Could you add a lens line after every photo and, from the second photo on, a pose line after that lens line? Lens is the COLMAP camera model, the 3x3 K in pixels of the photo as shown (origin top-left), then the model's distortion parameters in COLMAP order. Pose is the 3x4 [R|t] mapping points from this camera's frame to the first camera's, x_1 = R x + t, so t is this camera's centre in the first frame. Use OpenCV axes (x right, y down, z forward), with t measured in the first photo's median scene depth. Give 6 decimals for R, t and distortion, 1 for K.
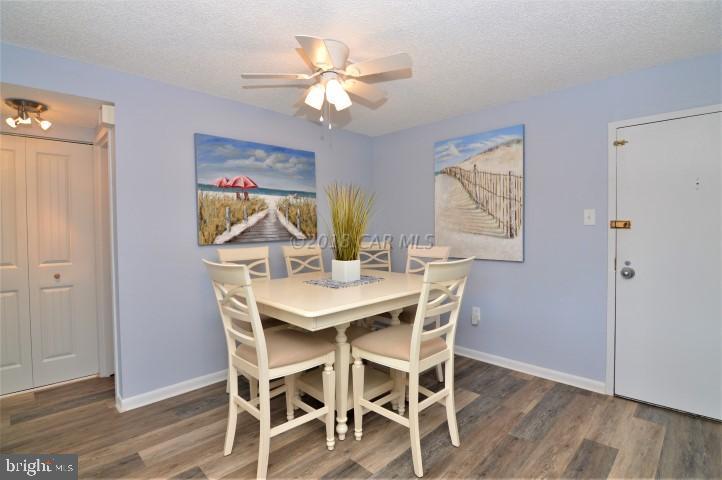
lens RADIAL K [[352.4, 0, 361.9], [0, 352.4, 238.0], [0, 0, 1]] dist [-0.012298, -0.007633]
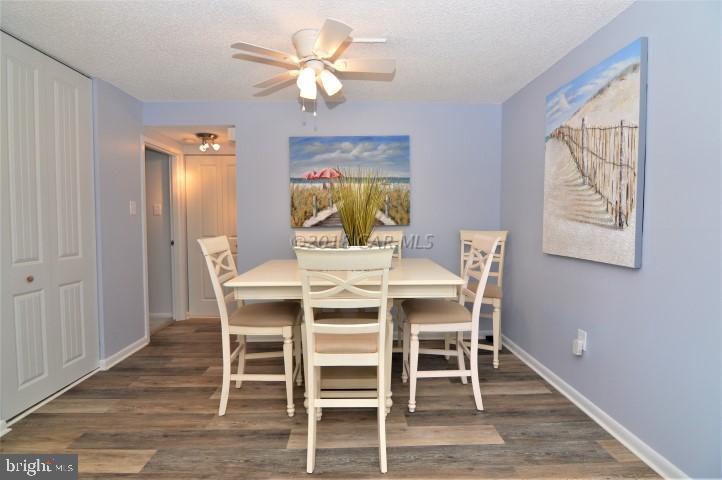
lens RADIAL K [[352.4, 0, 359.6], [0, 352.4, 238.3], [0, 0, 1]] dist [-0.012298, -0.007633]
pose [[0.722904, 0.044381, -0.689522, 0.509097], [-0.023181, 0.998931, 0.039993, 0.002631], [0.690560, -0.012927, 0.723160, 0.235807]]
